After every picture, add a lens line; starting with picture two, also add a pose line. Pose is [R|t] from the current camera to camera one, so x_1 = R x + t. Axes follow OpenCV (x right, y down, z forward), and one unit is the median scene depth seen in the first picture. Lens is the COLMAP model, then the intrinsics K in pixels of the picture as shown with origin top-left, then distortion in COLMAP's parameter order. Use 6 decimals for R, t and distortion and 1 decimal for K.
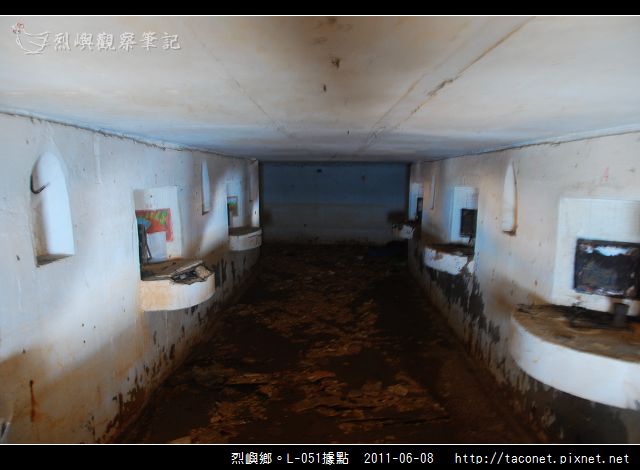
lens RADIAL K [[587.9, 0, 320.0], [0, 587.9, 235.0], [0, 0, 1]] dist [-0.112388, 0.011565]
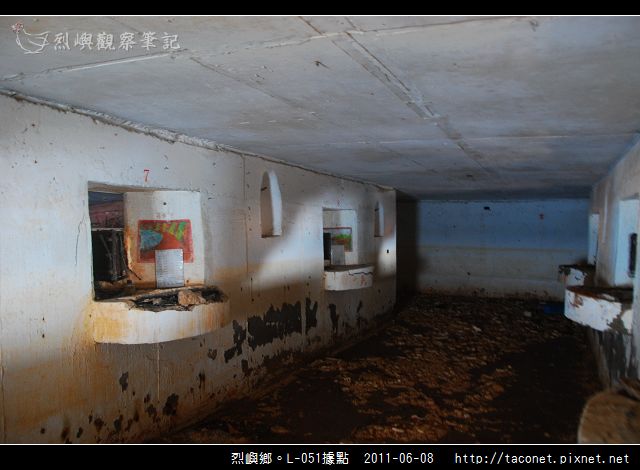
lens RADIAL K [[587.9, 0, 320.0], [0, 587.9, 235.0], [0, 0, 1]] dist [-0.112388, 0.011565]
pose [[0.923075, 0.004364, -0.384595, 0.183579], [-0.046337, 0.993914, -0.099937, 0.039919], [0.381818, 0.110071, 0.917660, 0.304364]]
